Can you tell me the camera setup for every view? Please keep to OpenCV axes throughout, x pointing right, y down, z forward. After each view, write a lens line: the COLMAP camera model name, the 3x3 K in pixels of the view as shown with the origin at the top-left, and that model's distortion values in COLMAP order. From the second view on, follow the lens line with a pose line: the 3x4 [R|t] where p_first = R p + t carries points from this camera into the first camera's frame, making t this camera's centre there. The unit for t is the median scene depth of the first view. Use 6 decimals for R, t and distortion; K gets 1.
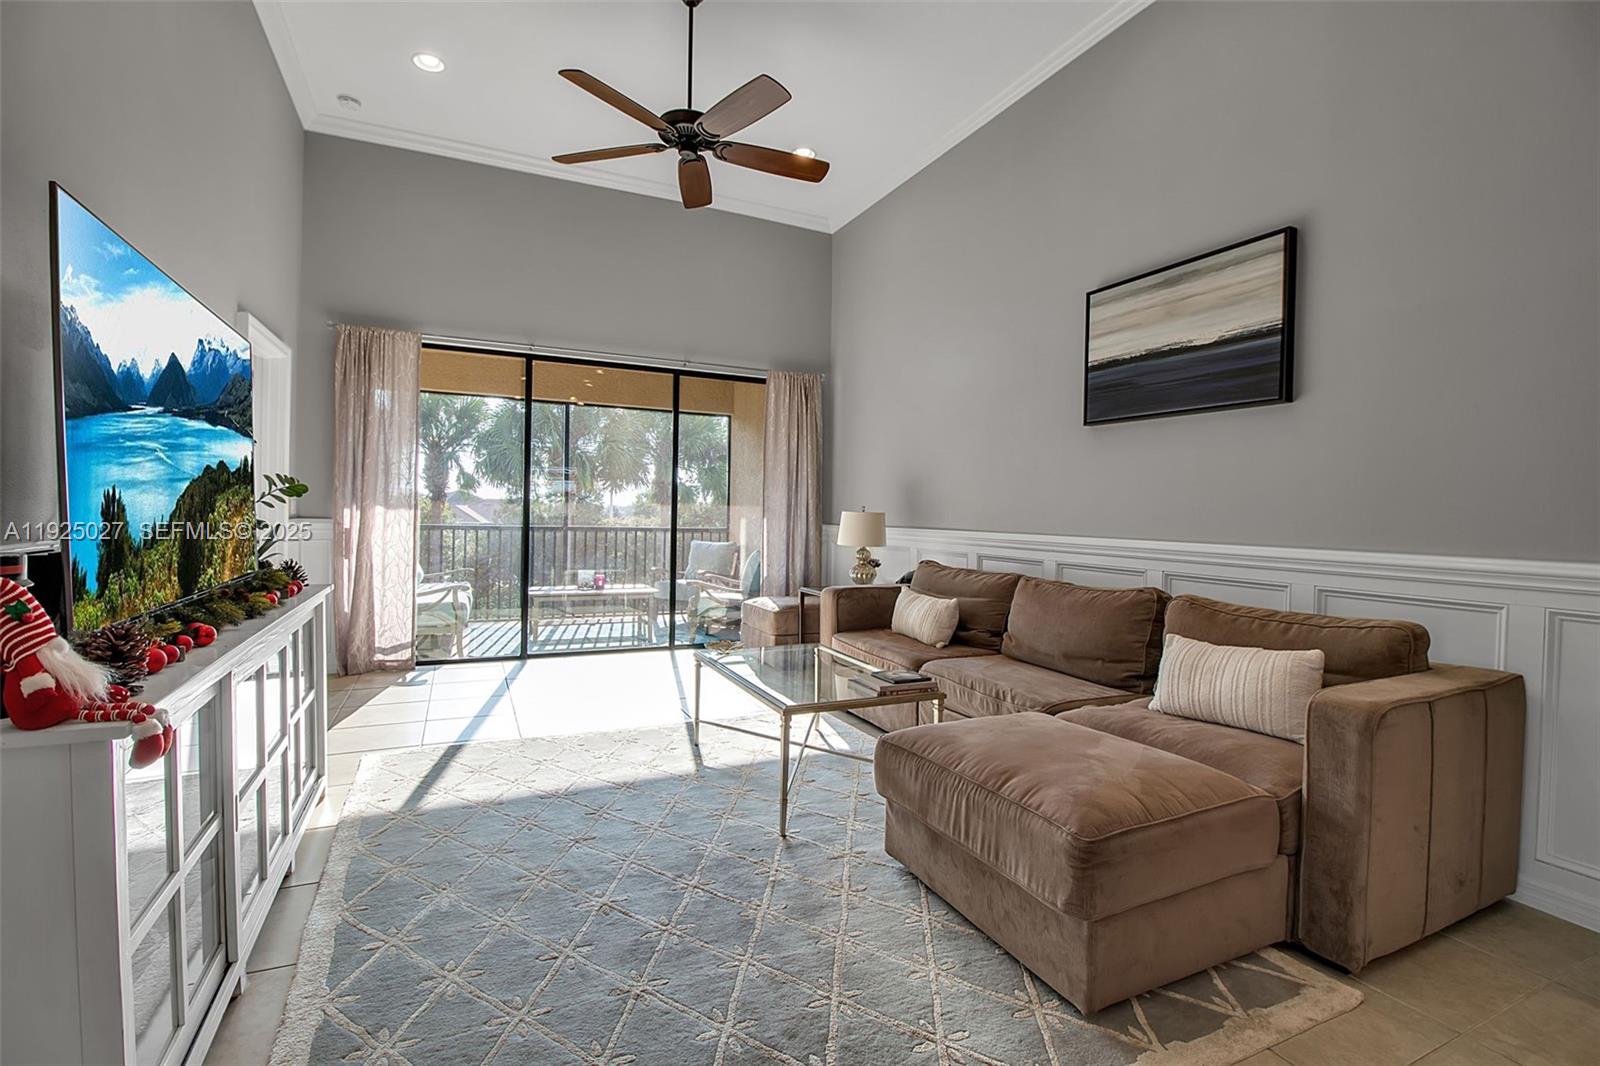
lens RADIAL K [[739.3, 0, 797.0], [0, 739.3, 524.0], [0, 0, 1]] dist [-0.013506, -0.000696]
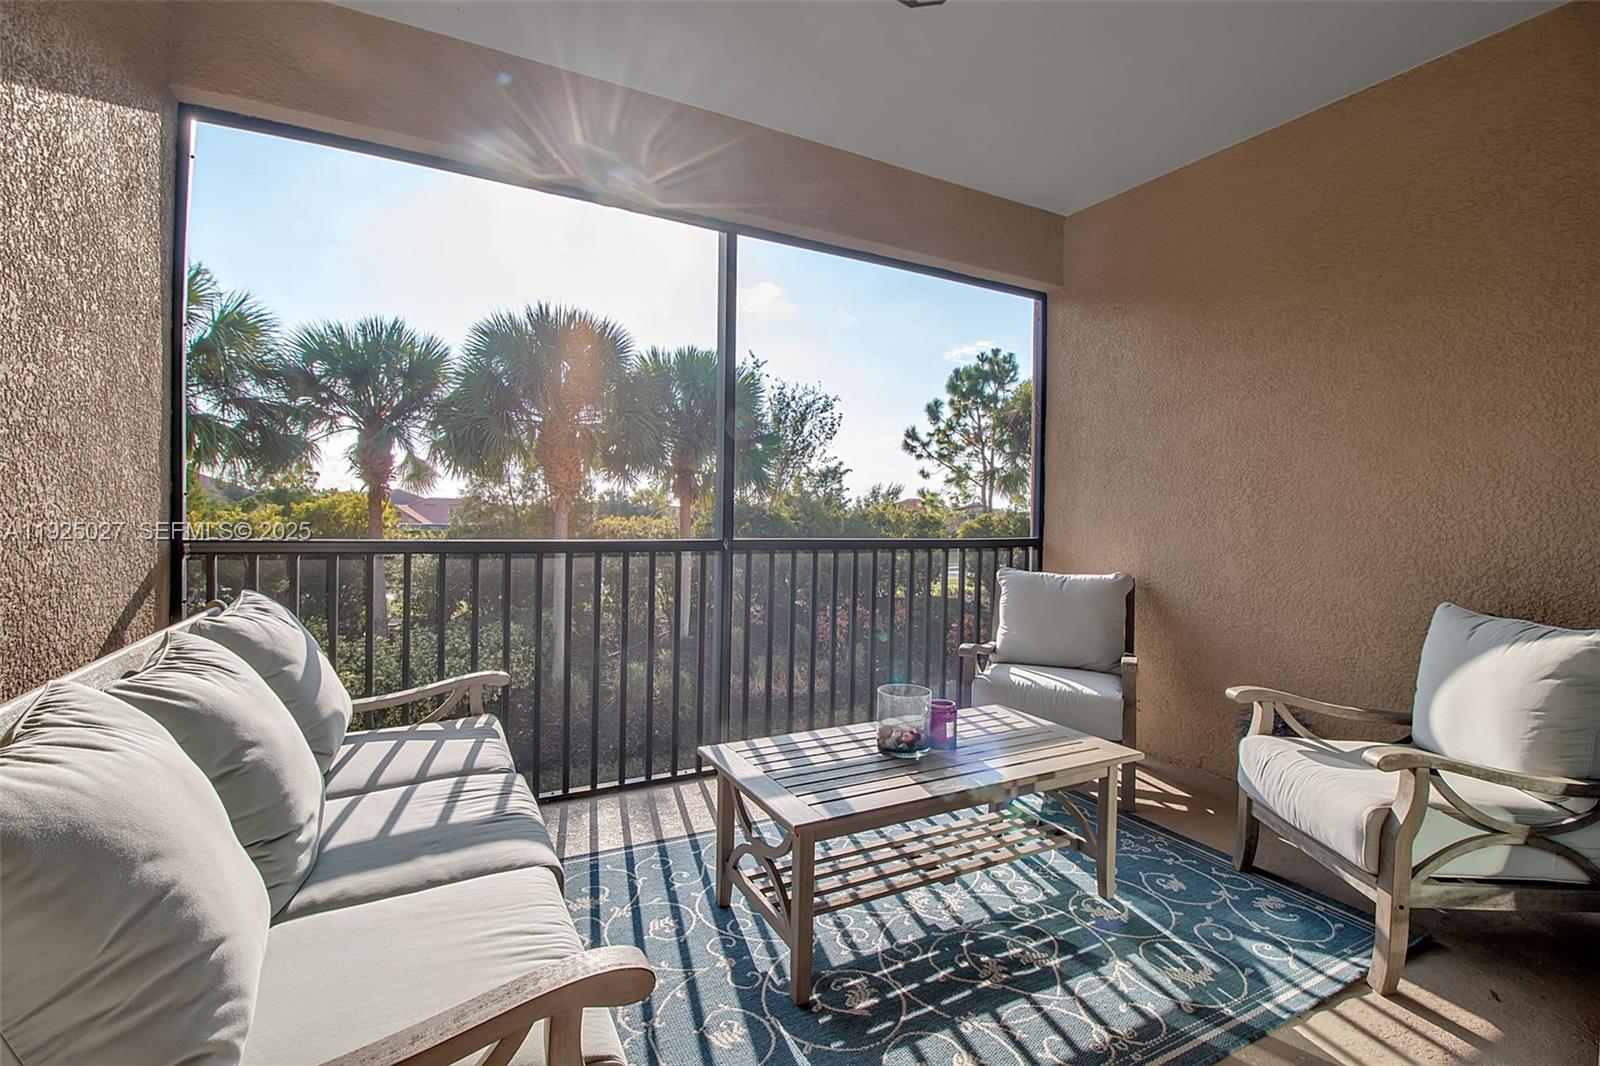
lens RADIAL K [[739.3, 0, 798.9], [0, 739.3, 523.4], [0, 0, 1]] dist [-0.013506, -0.000696]
pose [[0.998064, -0.001241, 0.062180, -0.365730], [0.001310, 0.999999, -0.001070, -0.007655], [-0.062179, 0.001150, 0.998064, 0.777267]]
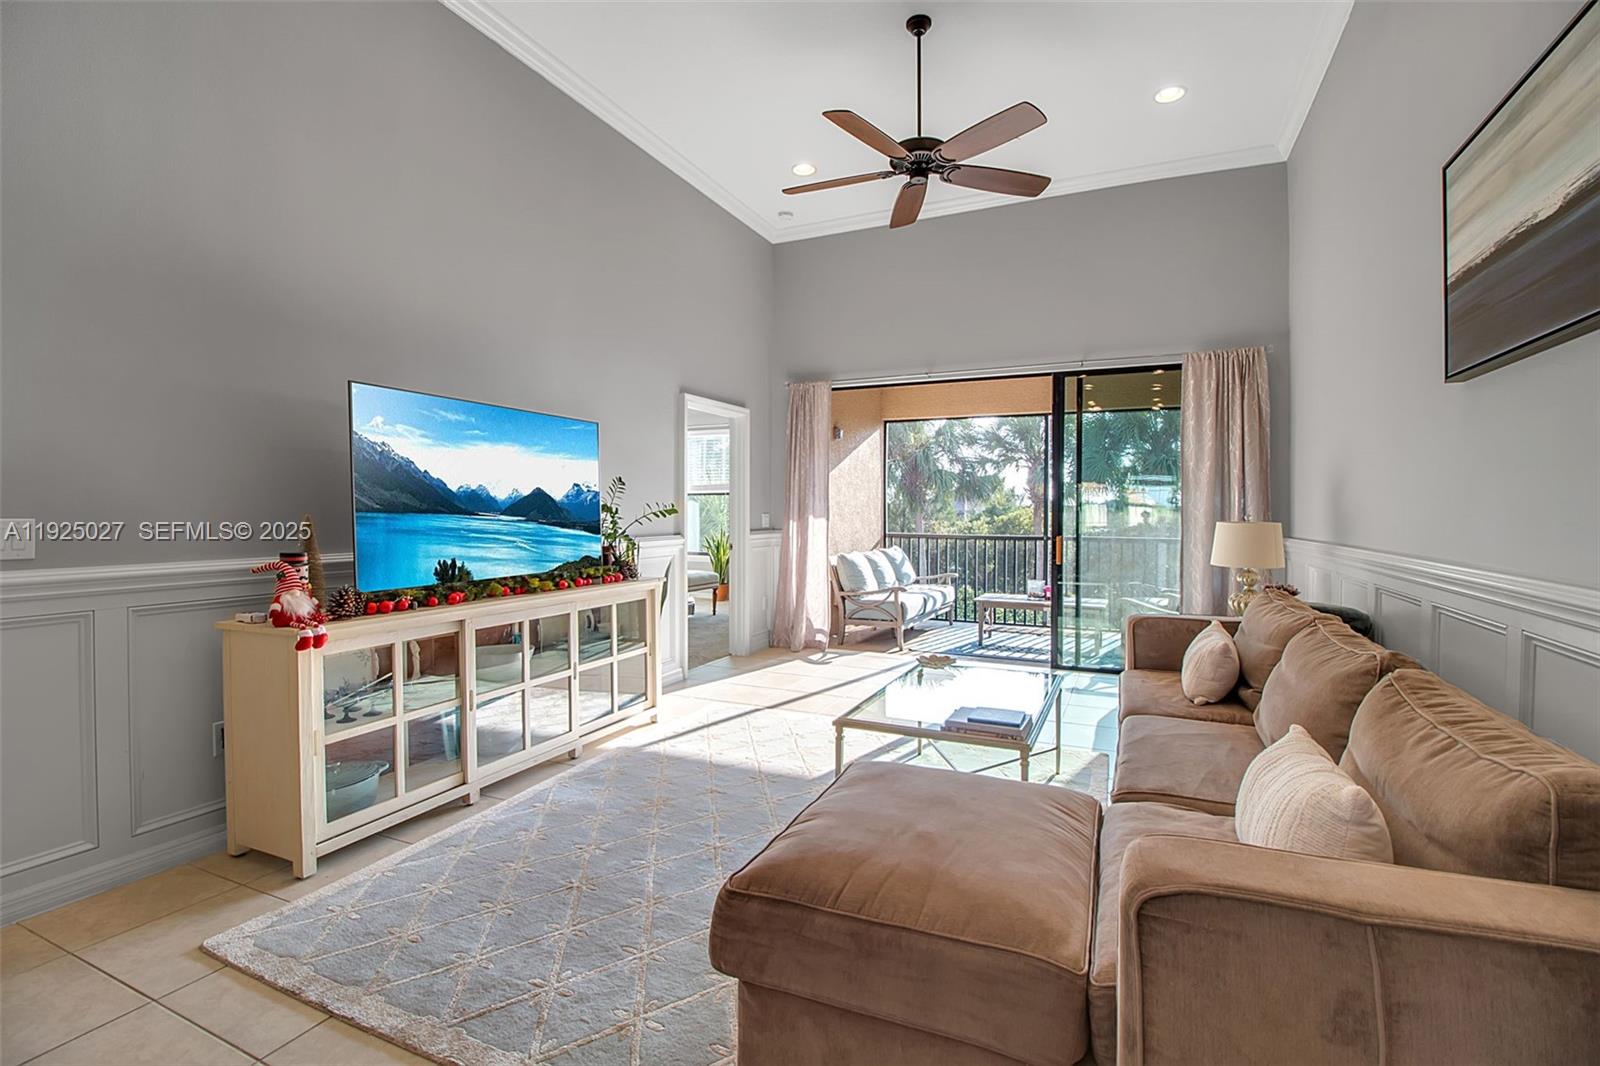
lens RADIAL K [[739.3, 0, 797.5], [0, 739.3, 525.2], [0, 0, 1]] dist [-0.013506, -0.000696]
pose [[0.642455, -0.002964, -0.766317, 0.319532], [-0.002769, 0.999977, -0.006189, -0.006269], [0.766318, 0.006098, 0.642432, 0.125359]]
